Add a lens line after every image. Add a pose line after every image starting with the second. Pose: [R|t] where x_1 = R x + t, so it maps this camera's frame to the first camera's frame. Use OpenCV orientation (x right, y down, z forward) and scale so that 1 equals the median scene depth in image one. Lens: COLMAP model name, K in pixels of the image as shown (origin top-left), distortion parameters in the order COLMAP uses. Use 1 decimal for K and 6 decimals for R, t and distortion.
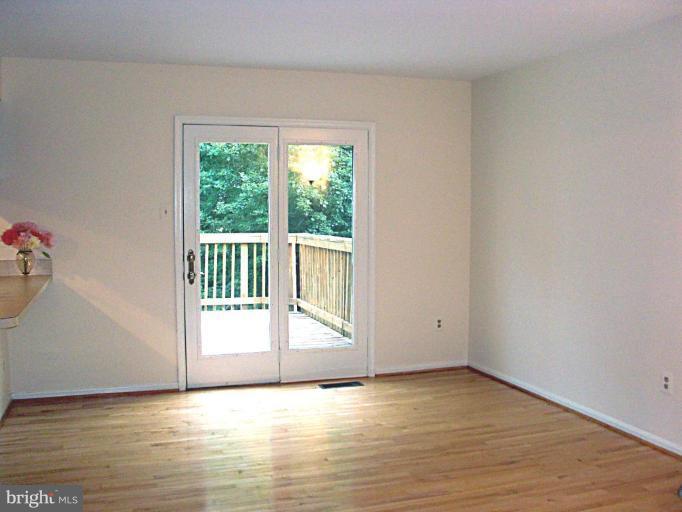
lens RADIAL K [[705.8, 0, 341.0], [0, 705.8, 256.0], [0, 0, 1]] dist [-0.220205, 0.222329]
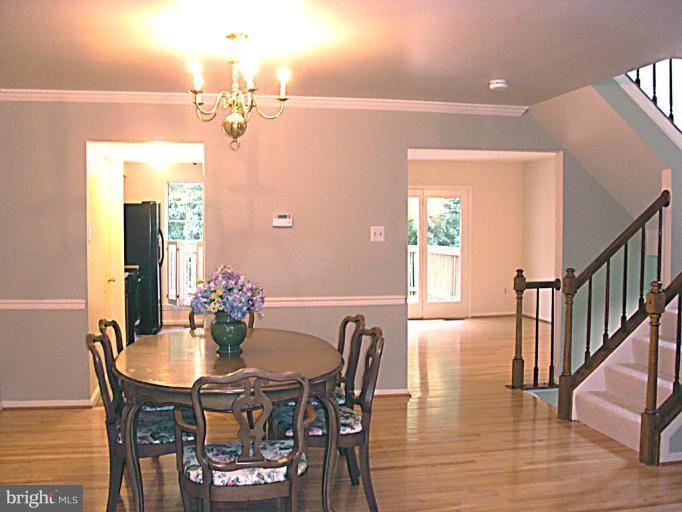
lens RADIAL K [[705.8, 0, 341.0], [0, 705.8, 256.0], [0, 0, 1]] dist [-0.220205, 0.222329]
pose [[0.991527, 0.004527, -0.129823, -0.050992], [-0.007983, 0.999627, -0.026106, 0.050026], [0.129656, 0.026921, 0.991193, -0.846897]]
